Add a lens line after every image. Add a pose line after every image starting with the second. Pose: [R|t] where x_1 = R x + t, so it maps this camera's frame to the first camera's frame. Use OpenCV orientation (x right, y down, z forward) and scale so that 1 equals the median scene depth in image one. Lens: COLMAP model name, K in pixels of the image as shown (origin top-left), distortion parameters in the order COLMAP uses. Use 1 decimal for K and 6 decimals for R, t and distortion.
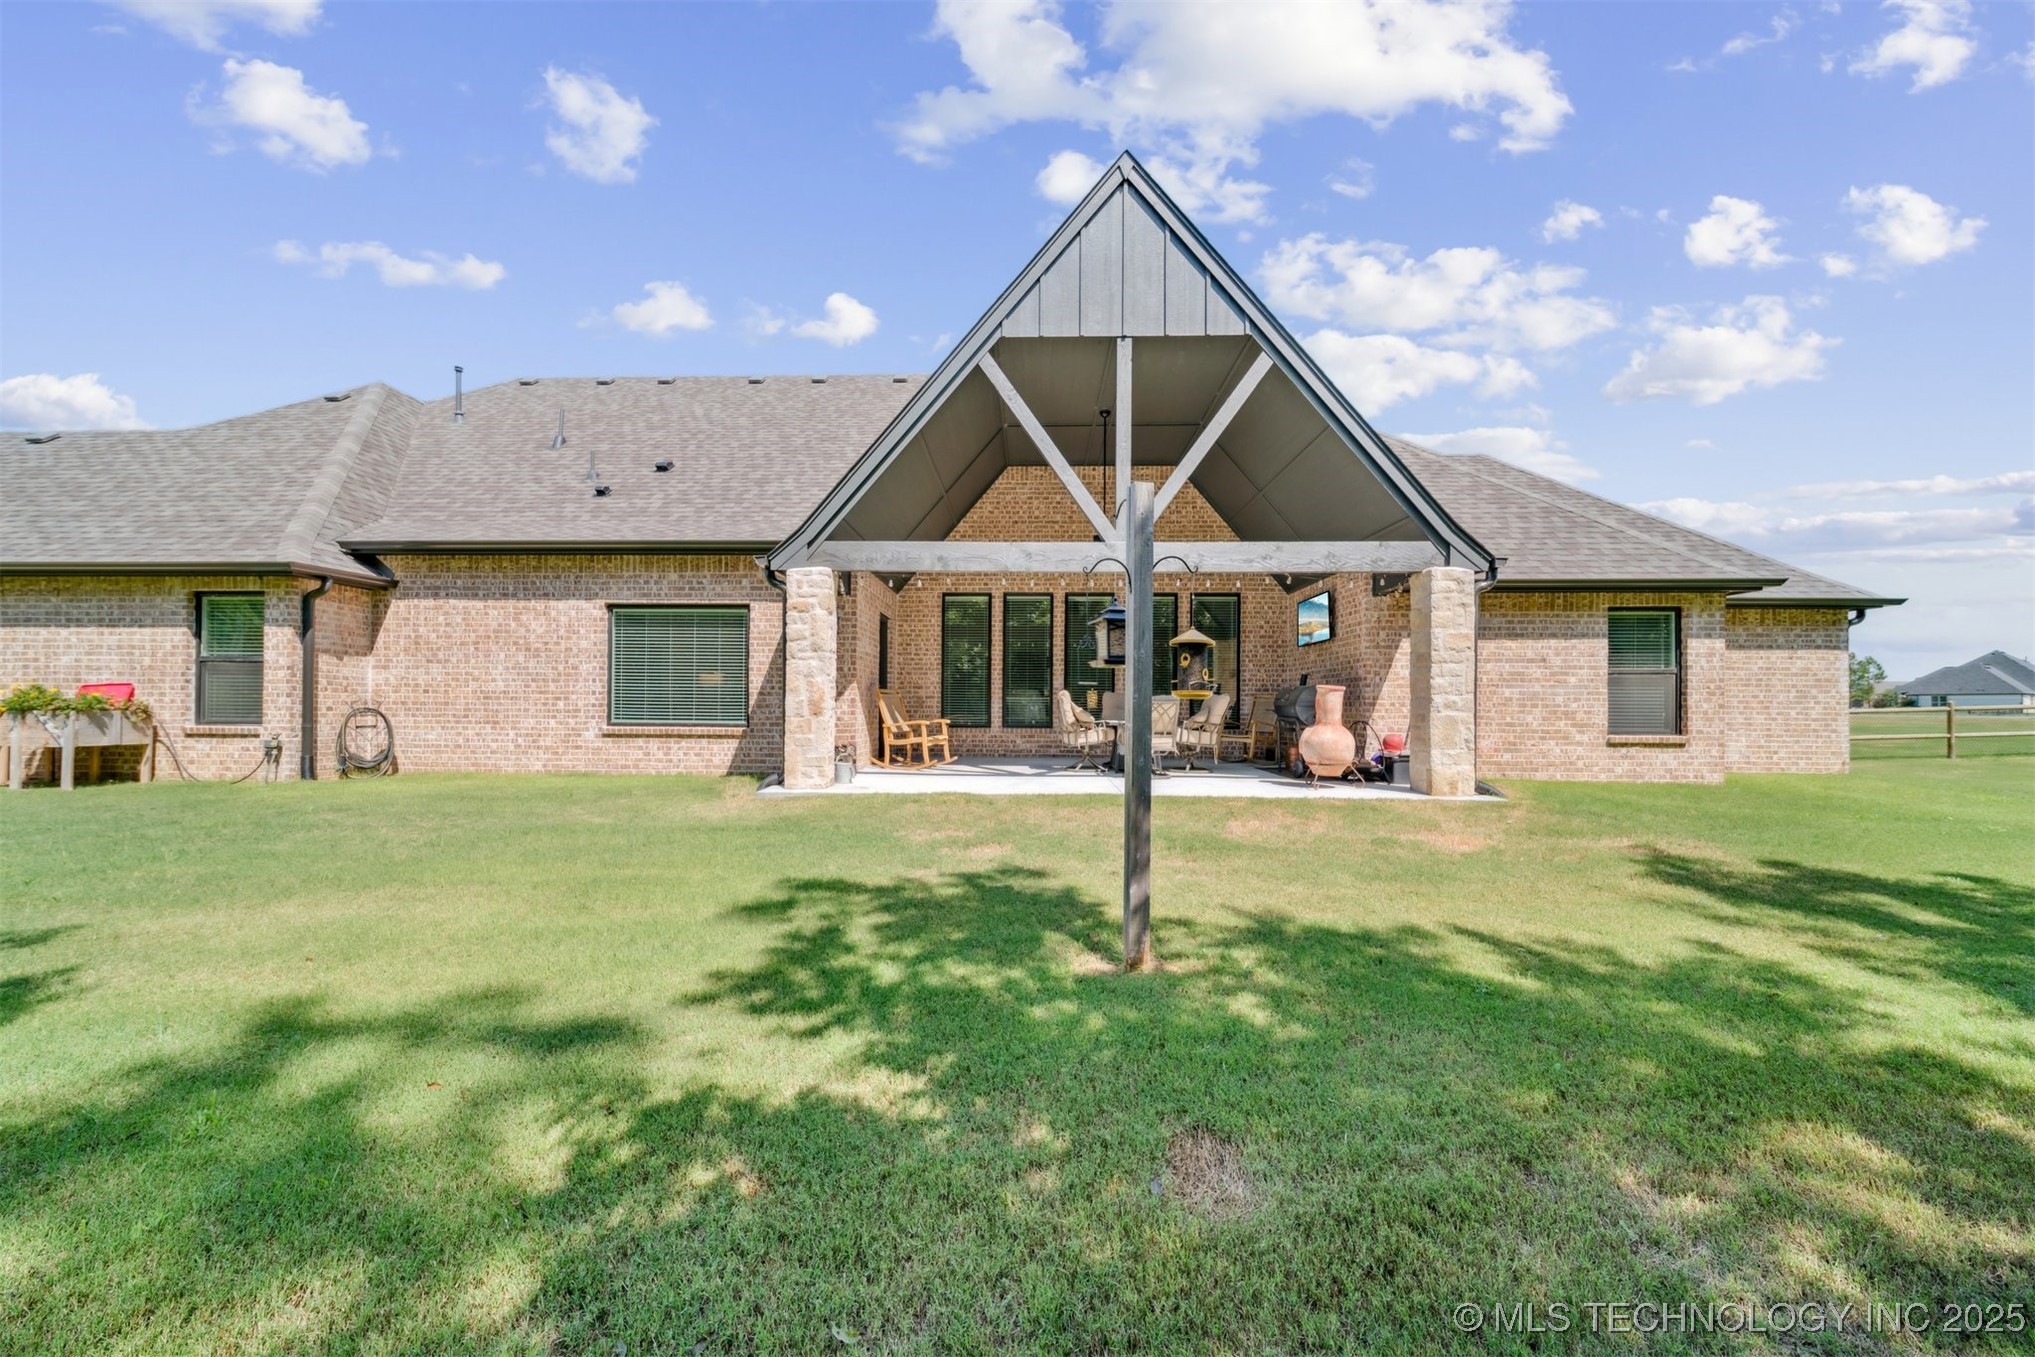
lens RADIAL K [[736.7, 0, 1017.5], [0, 736.7, 678.5], [0, 0, 1]] dist [0.000225, -0.000034]
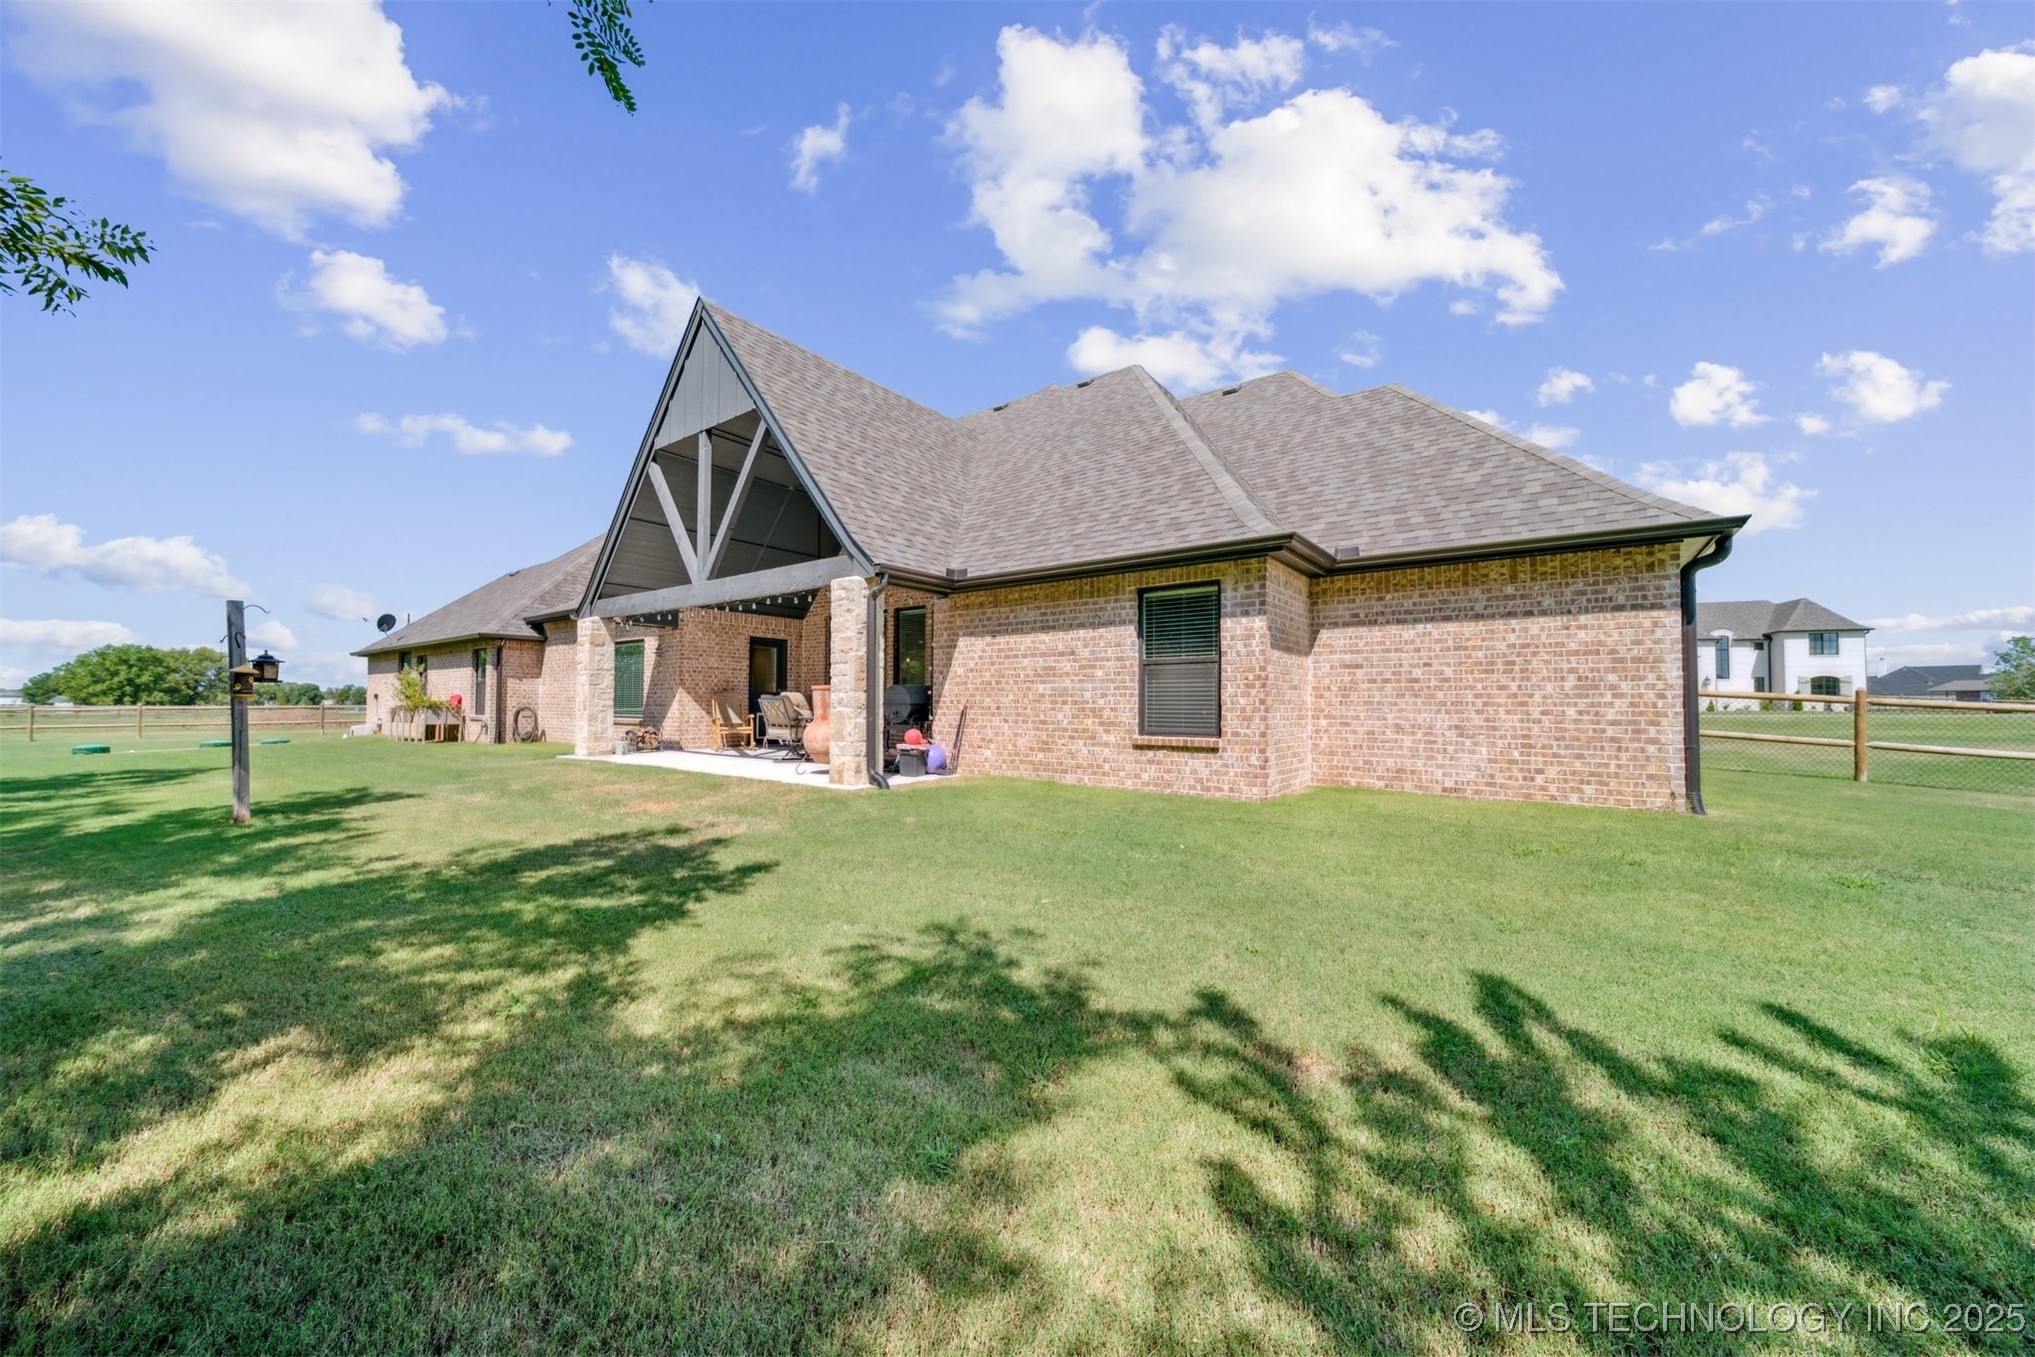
lens RADIAL K [[726.2, 0, 1014.4], [0, 726.2, 660.4], [0, 0, 1]] dist [0.000923, 0.000039]
pose [[0.812085, -0.038662, -0.582257, 1.186029], [0.021783, 0.999116, -0.035961, 0.015779], [0.583132, 0.016520, 0.812209, 0.218760]]
